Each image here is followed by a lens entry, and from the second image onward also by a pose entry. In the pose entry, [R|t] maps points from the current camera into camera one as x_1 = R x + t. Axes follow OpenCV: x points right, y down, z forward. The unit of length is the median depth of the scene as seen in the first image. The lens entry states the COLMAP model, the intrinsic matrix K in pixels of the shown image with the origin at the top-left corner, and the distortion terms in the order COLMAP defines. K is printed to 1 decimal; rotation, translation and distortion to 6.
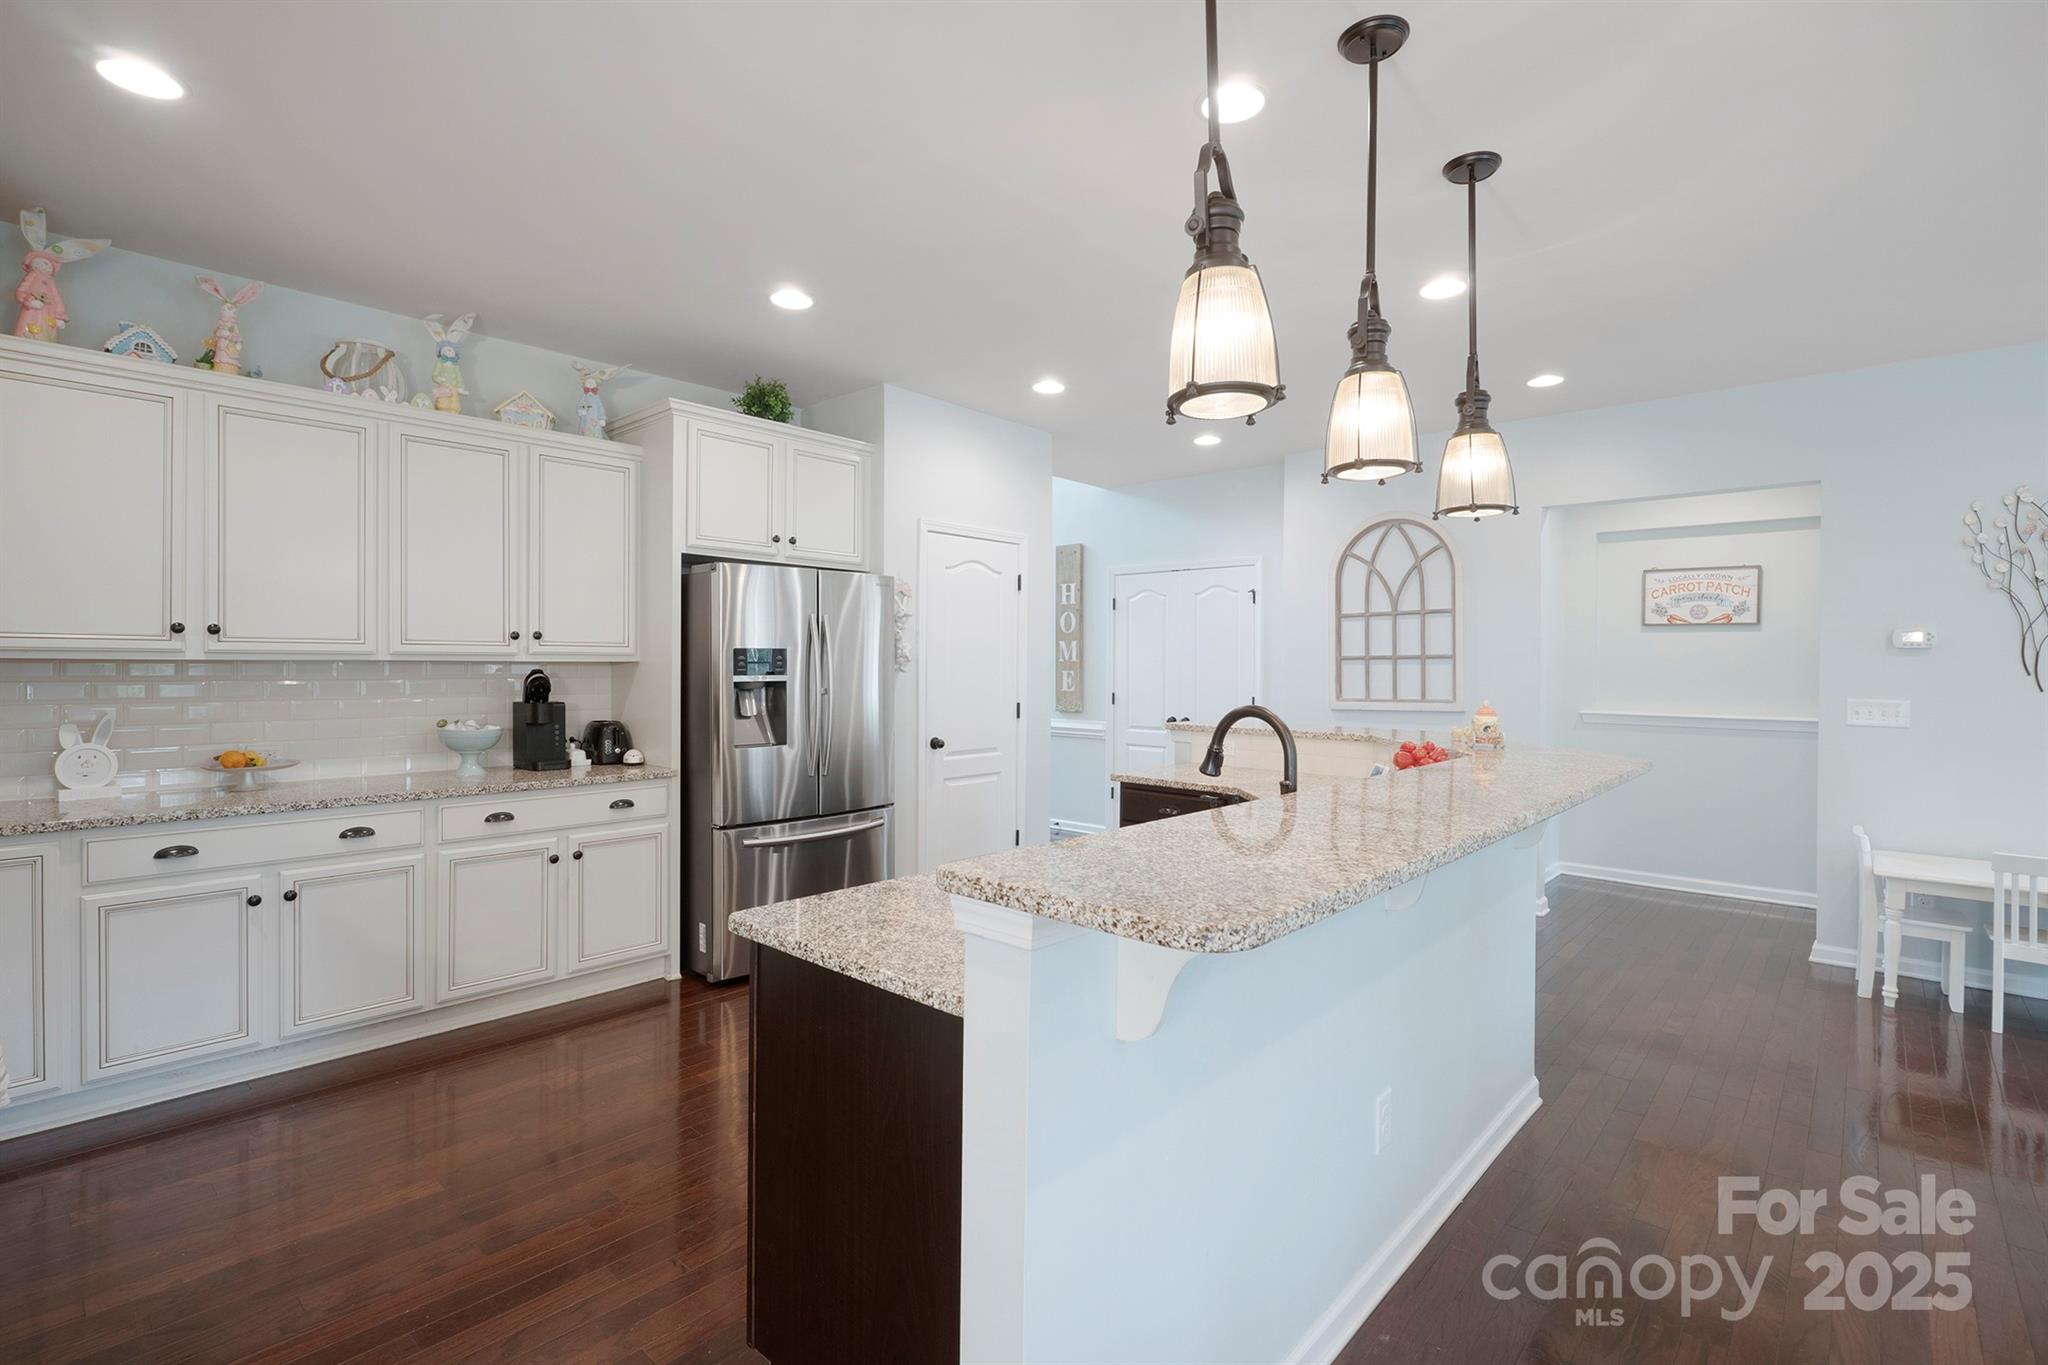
lens RADIAL K [[945.8, 0, 1024.1], [0, 945.8, 670.0], [0, 0, 1]] dist [-0.004614, -0.000746]
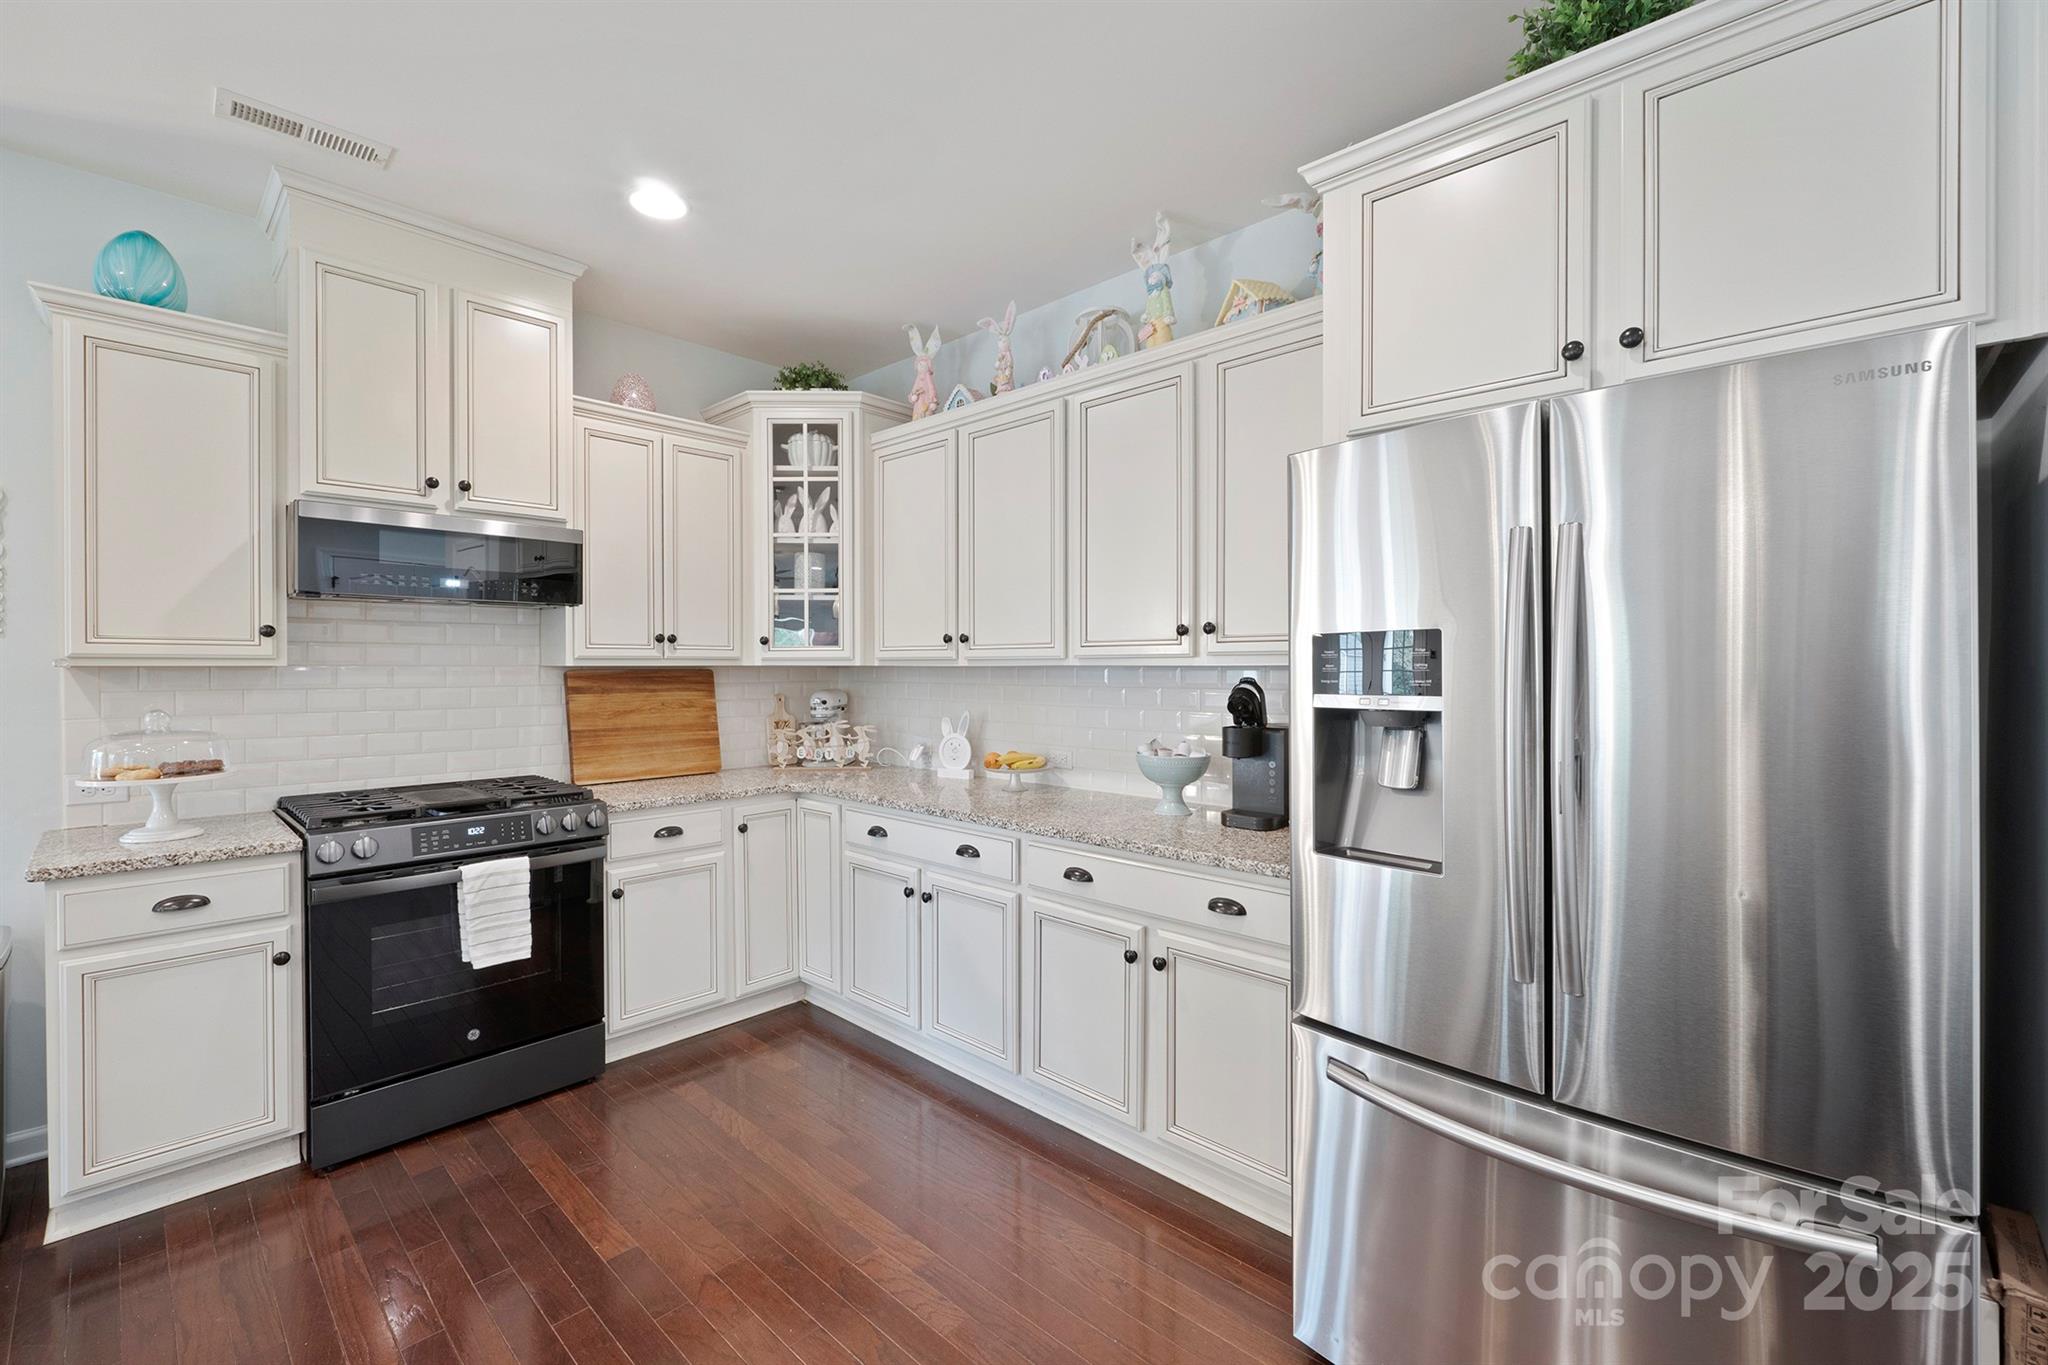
lens RADIAL K [[857.0, 0, 1017.8], [0, 857.0, 670.4], [0, 0, 1]] dist [-0.001707, -0.000277]
pose [[-0.025917, -0.001302, -0.999663, 0.105923], [-0.006745, 0.999977, -0.001128, -0.003698], [0.999641, 0.006713, -0.025926, 0.821983]]
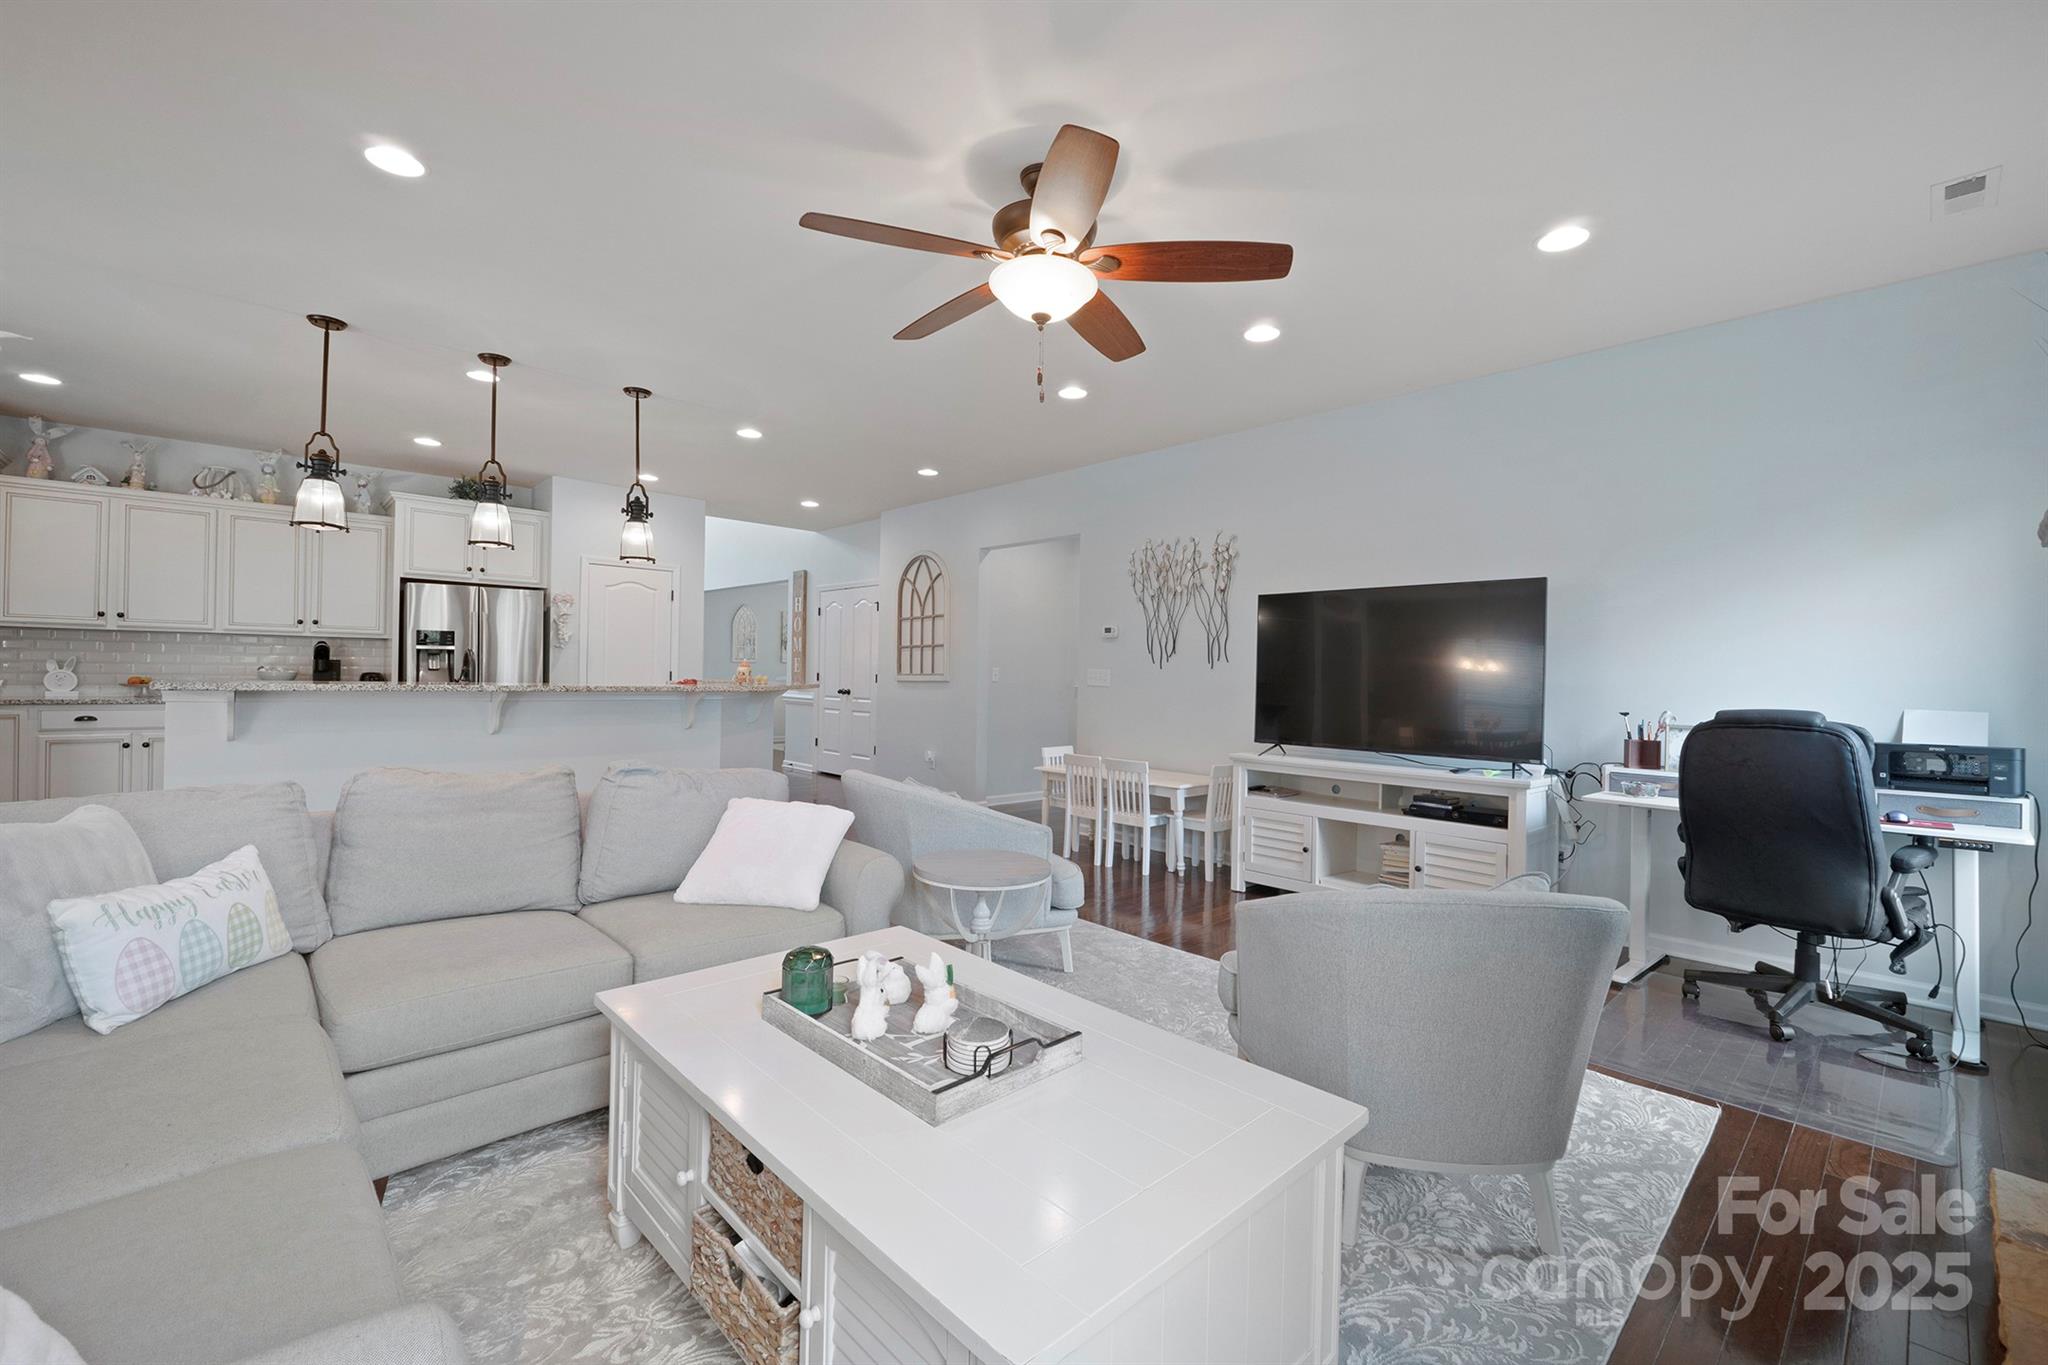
lens RADIAL K [[857.0, 0, 1017.8], [0, 857.0, 670.4], [0, 0, 1]] dist [-0.001707, -0.000277]
pose [[0.995154, 0.013023, -0.097465, 0.938944], [-0.014066, 0.999851, -0.010021, 0.051116], [0.097320, 0.011343, 0.995188, -0.487116]]
